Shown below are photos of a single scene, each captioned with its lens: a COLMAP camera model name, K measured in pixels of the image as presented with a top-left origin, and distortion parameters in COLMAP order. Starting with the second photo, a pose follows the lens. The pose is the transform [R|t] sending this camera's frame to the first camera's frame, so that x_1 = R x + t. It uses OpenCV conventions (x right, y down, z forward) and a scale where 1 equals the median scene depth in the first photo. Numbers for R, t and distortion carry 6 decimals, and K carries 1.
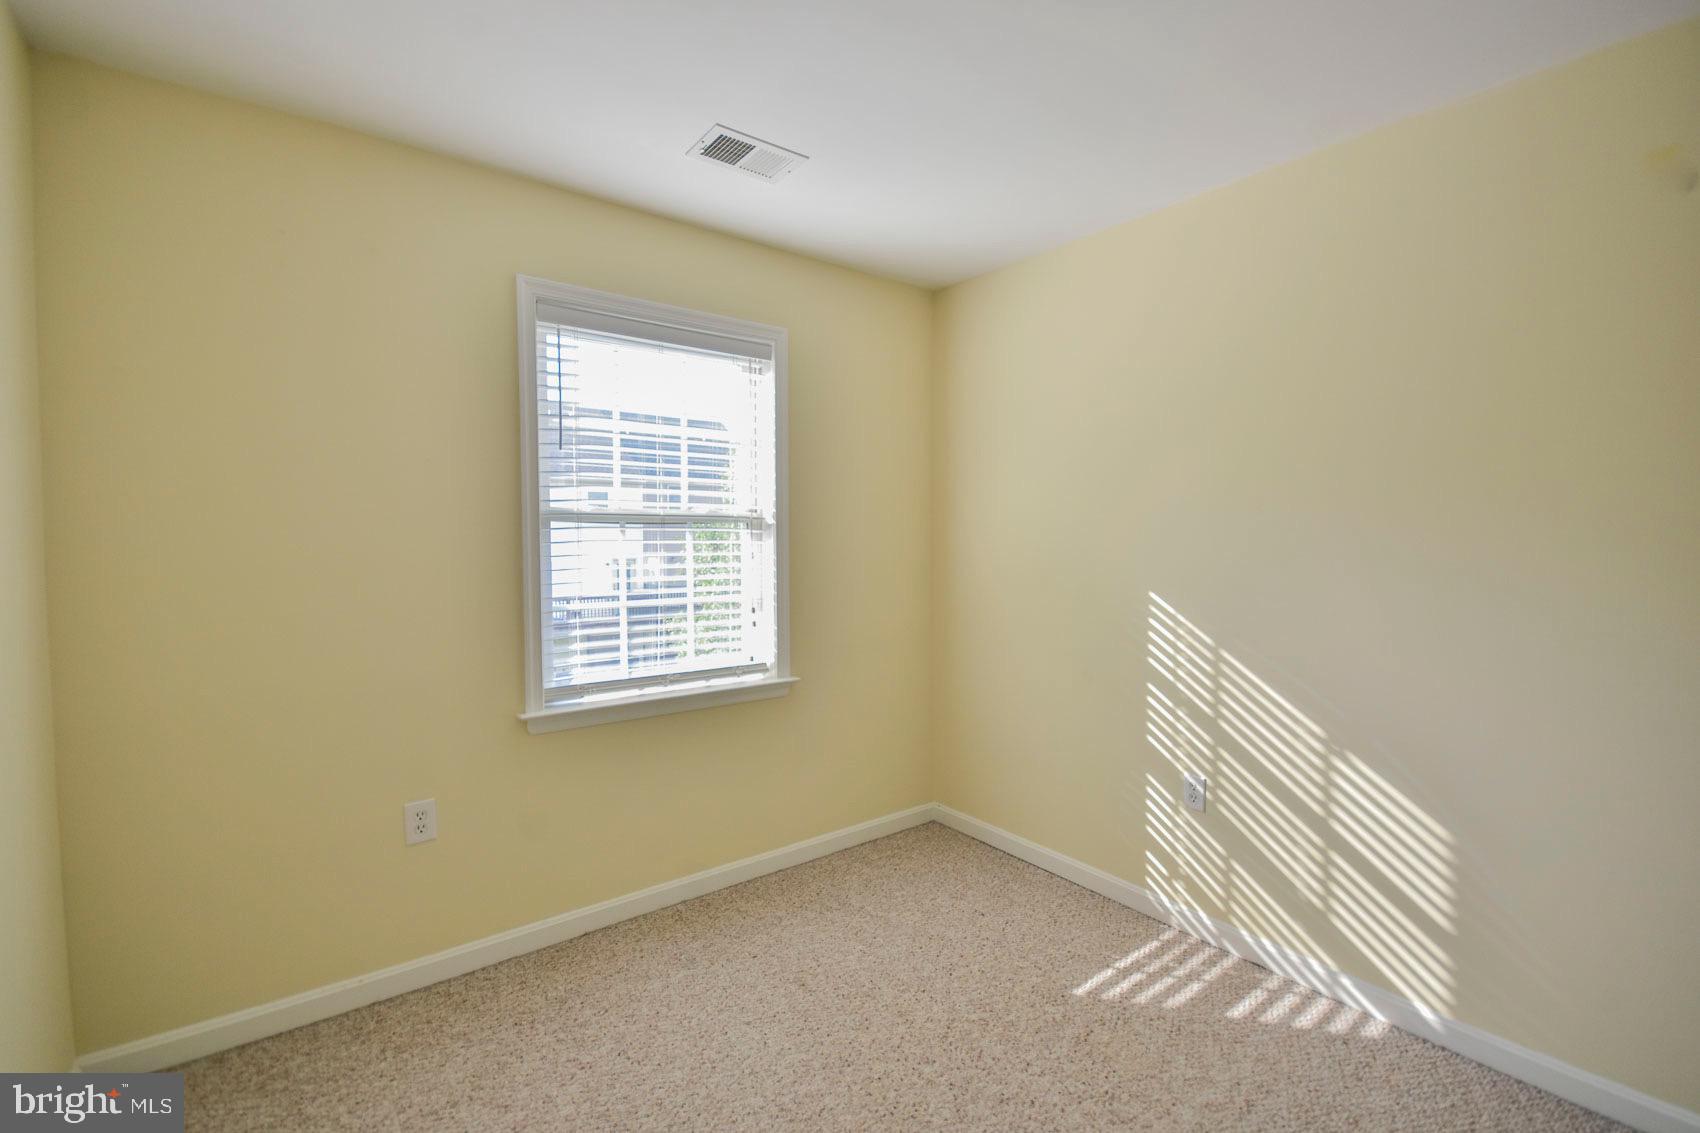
lens RADIAL K [[749.5, 0, 851.1], [0, 749.5, 563.6], [0, 0, 1]] dist [0.018084, -0.009682]
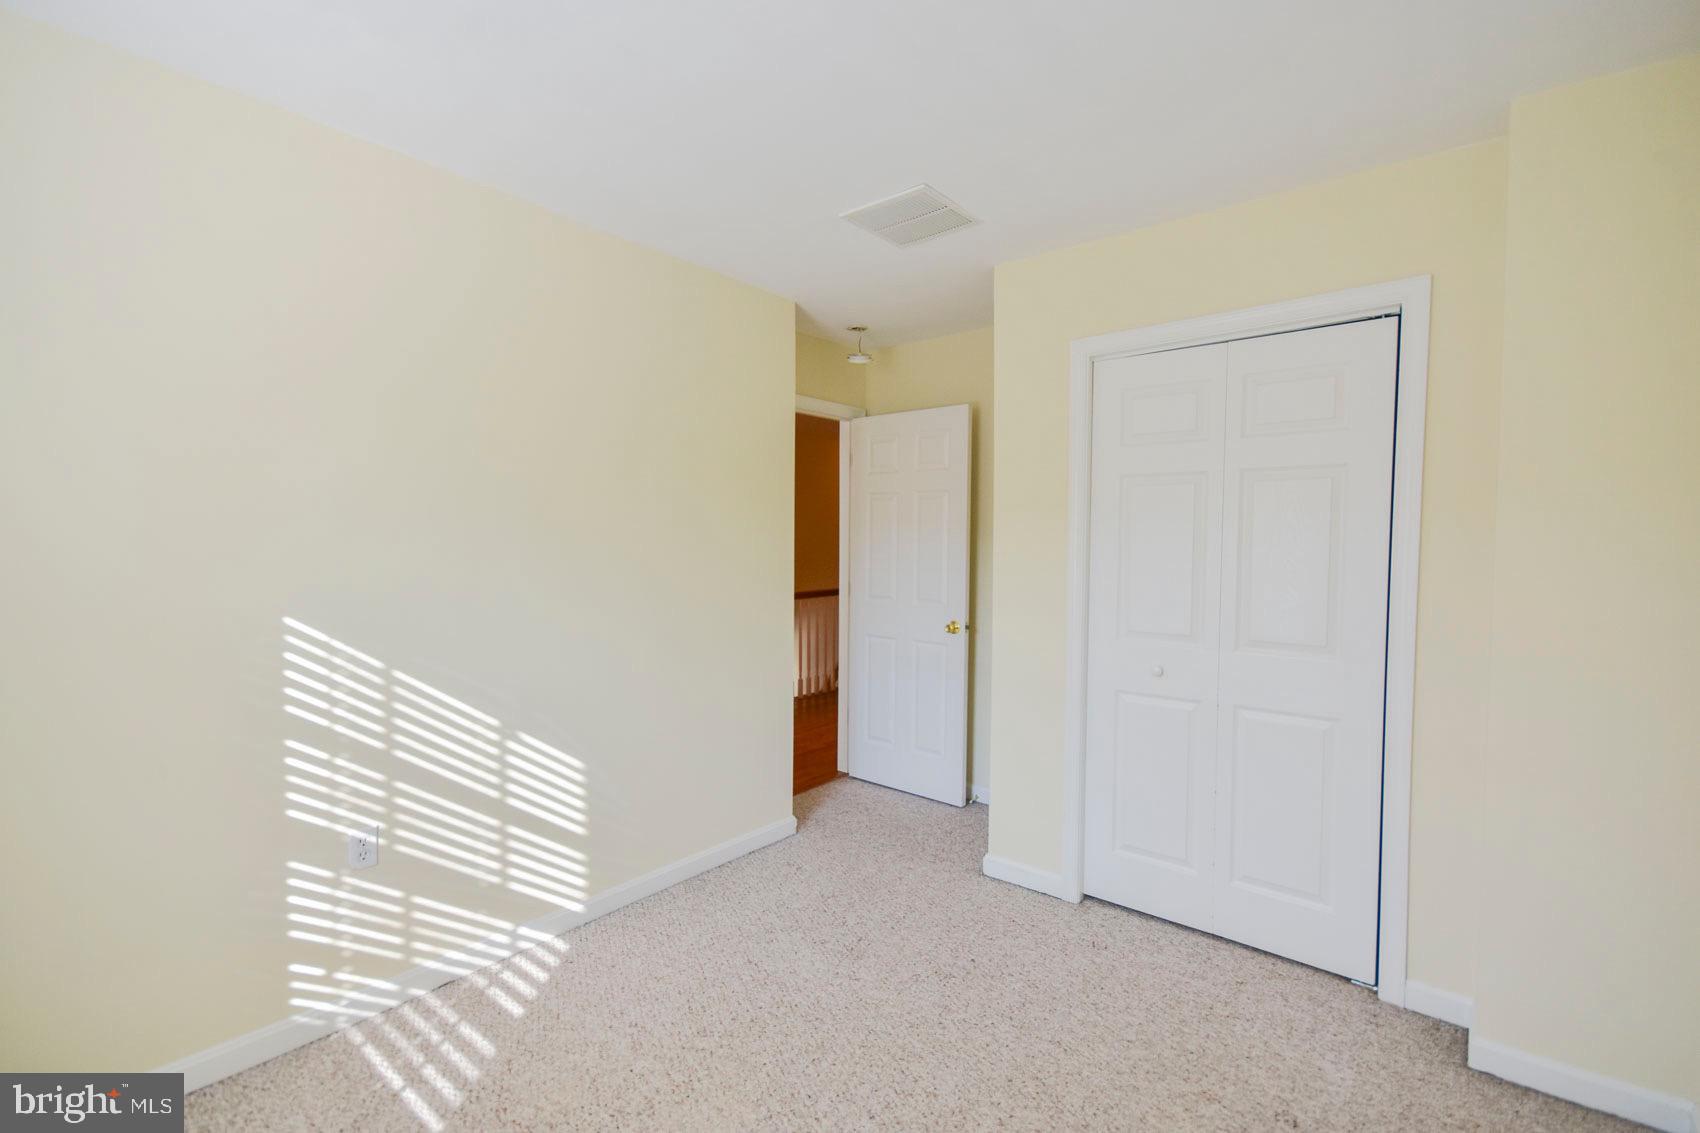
lens RADIAL K [[749.5, 0, 851.1], [0, 749.5, 563.6], [0, 0, 1]] dist [0.018084, -0.009682]
pose [[-0.249906, -0.029321, 0.967826, -0.508539], [0.029492, 0.998847, 0.037876, -0.029871], [-0.967821, 0.038009, -0.248754, 0.705509]]
